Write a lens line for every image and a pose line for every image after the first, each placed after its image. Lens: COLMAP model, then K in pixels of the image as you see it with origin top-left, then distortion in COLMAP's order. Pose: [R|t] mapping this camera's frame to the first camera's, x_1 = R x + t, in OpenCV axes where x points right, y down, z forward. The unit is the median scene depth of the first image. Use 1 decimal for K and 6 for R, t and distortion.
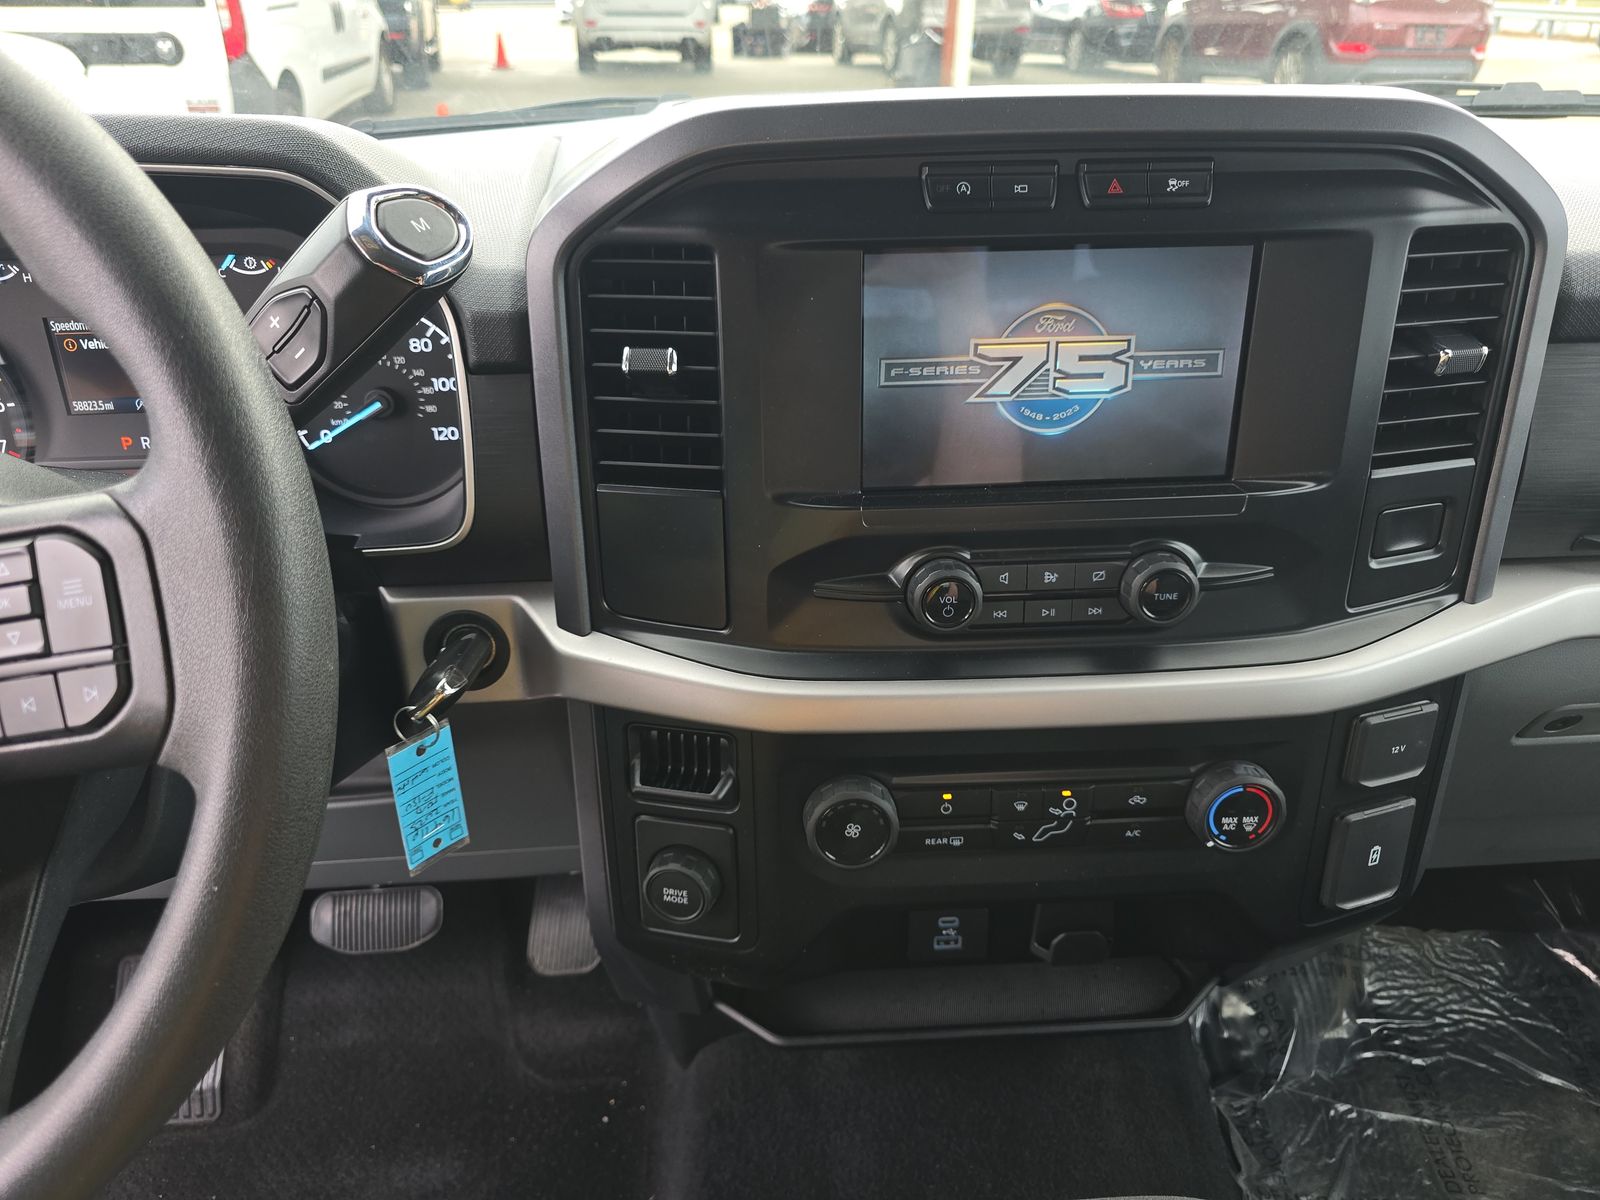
lens RADIAL K [[1068.9, 0, 806.7], [0, 1068.9, 608.9], [0, 0, 1]] dist [0.032174, -0.034900]
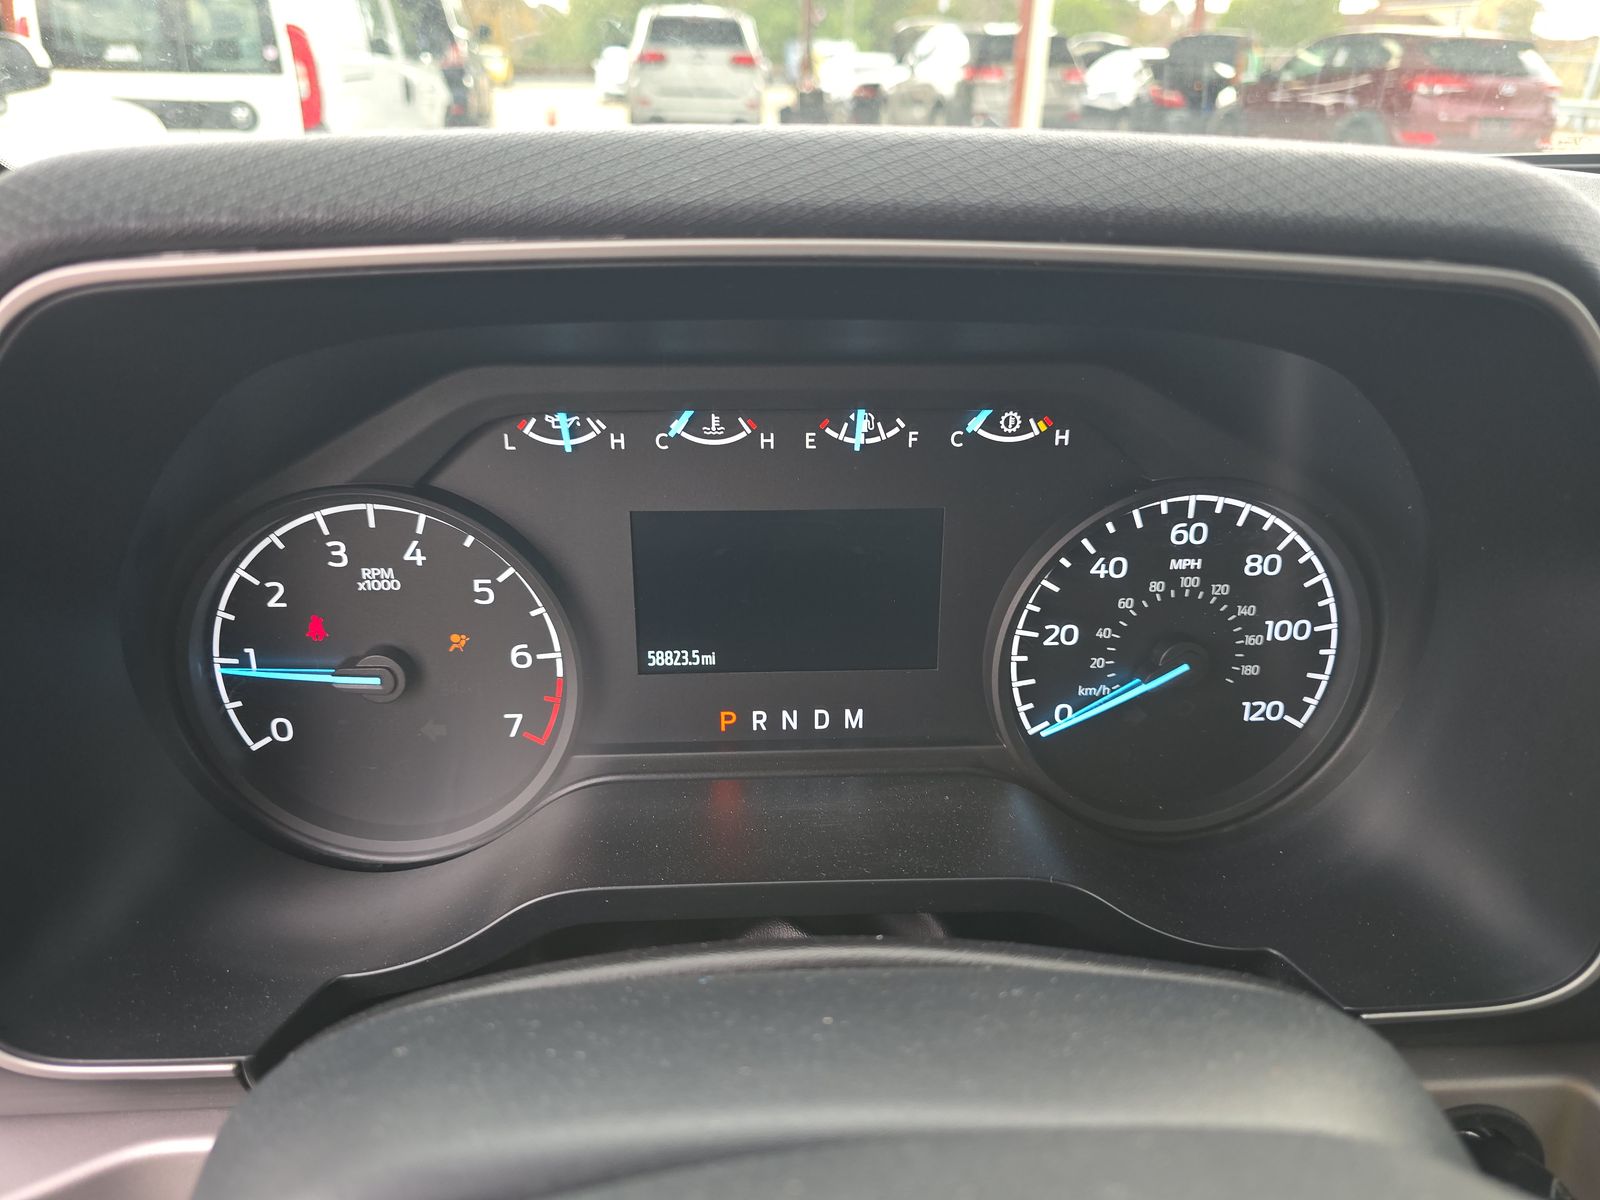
lens RADIAL K [[1068.9, 0, 806.7], [0, 1068.9, 608.9], [0, 0, 1]] dist [0.032174, -0.034900]
pose [[0.999625, 0.024067, -0.013089, -0.581650], [-0.024833, 0.997774, -0.061896, -0.178854], [0.011570, 0.062198, 0.997997, 0.429606]]
